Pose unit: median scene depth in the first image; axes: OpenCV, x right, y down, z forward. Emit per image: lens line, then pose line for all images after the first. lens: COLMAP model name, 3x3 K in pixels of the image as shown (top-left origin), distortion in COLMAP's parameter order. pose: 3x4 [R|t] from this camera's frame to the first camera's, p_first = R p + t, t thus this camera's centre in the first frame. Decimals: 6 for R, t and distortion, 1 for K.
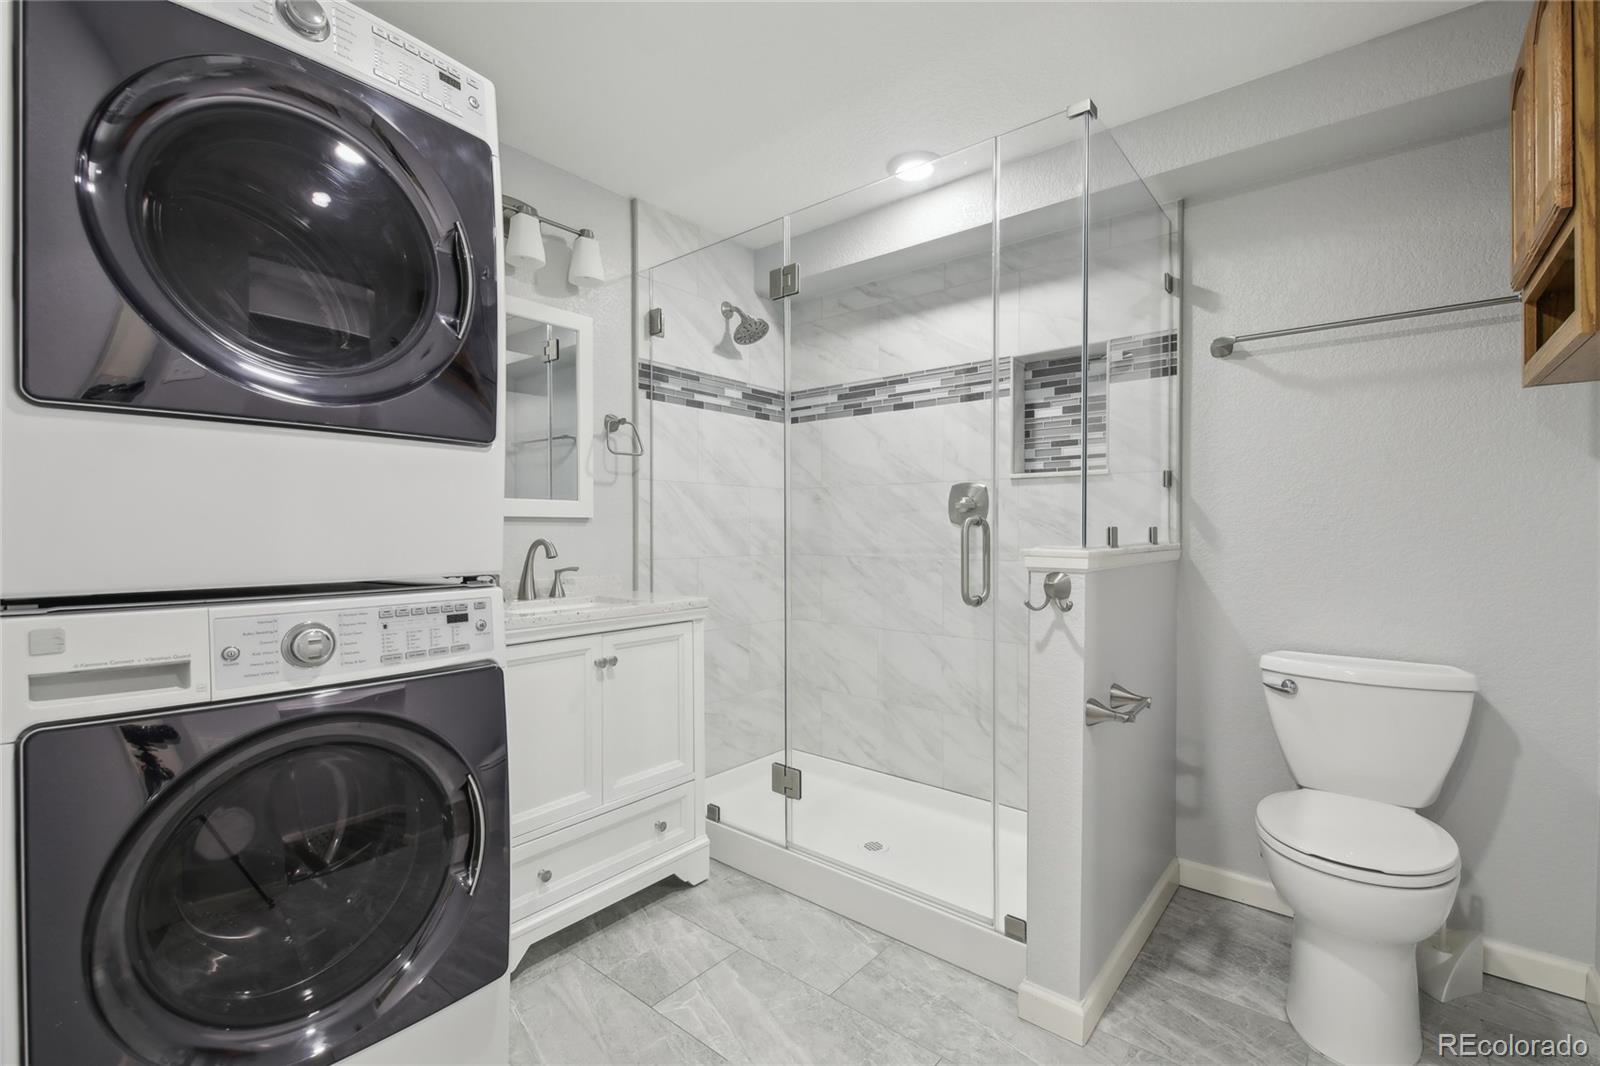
lens RADIAL K [[692.7, 0, 804.4], [0, 692.7, 531.3], [0, 0, 1]] dist [-0.000424, -0.001857]
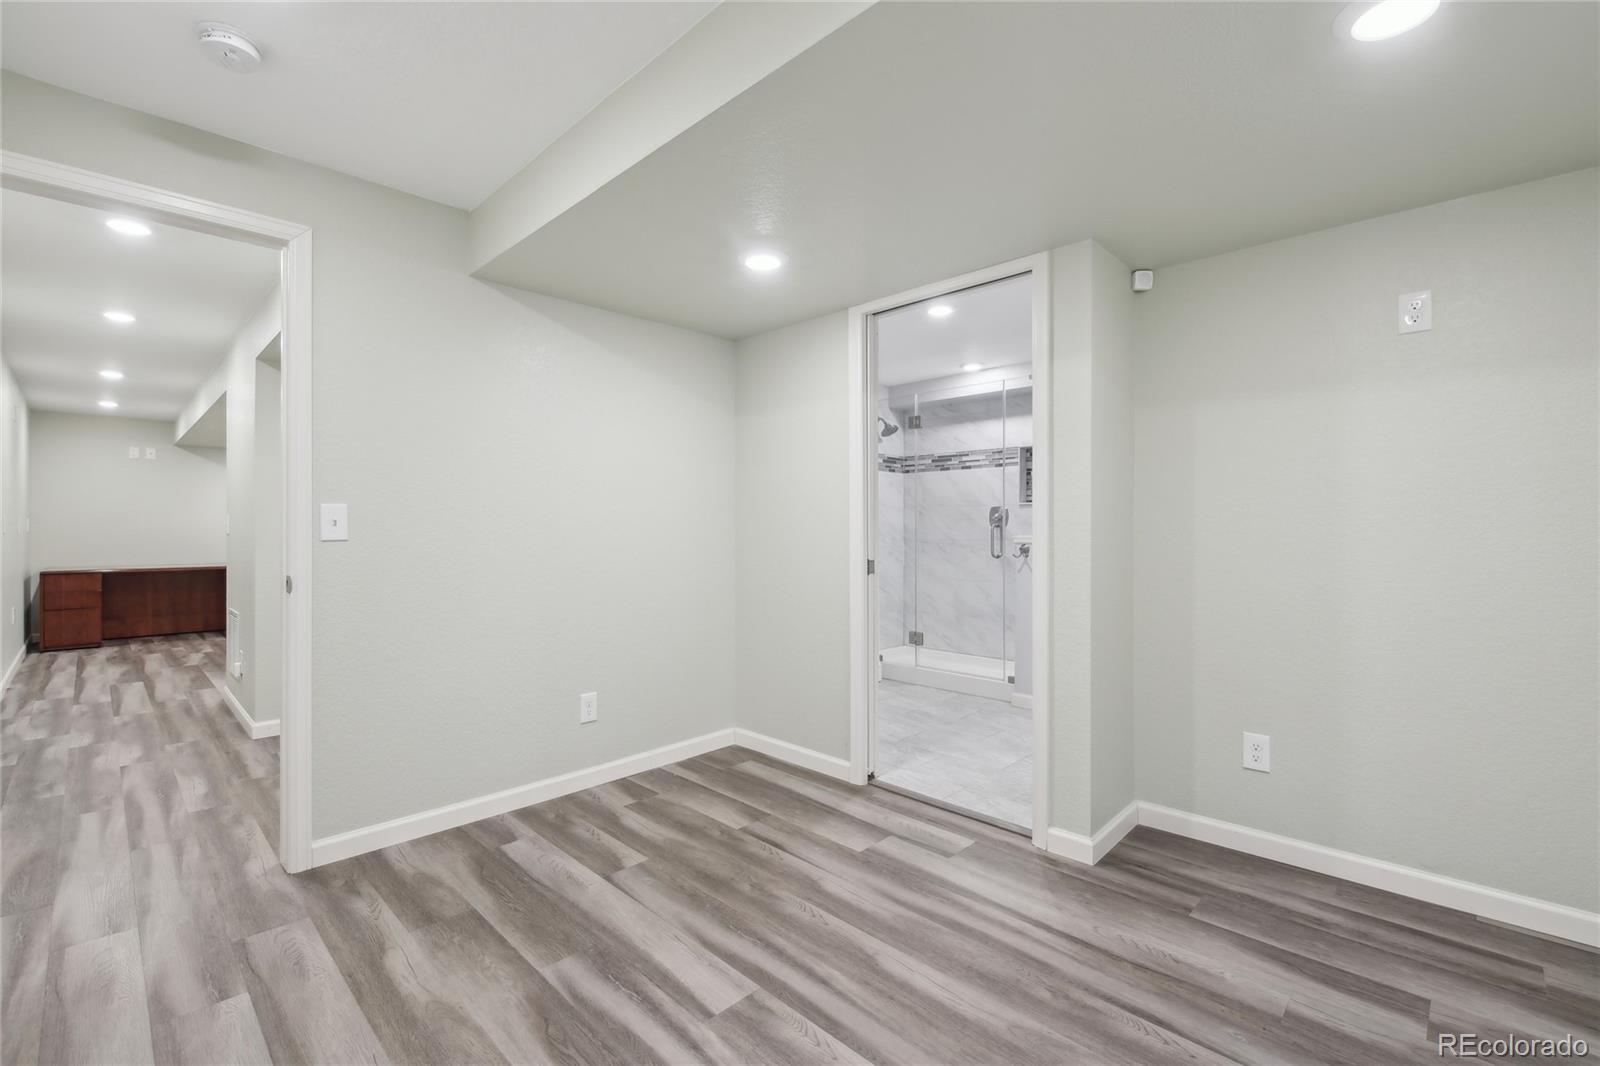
lens RADIAL K [[692.7, 0, 791.3], [0, 692.7, 534.7], [0, 0, 1]] dist [-0.000424, -0.001857]
pose [[0.995282, -0.003654, -0.096954, -0.167758], [0.004138, 0.999980, 0.004786, 0.002755], [0.096935, -0.005164, 0.995277, -1.042749]]
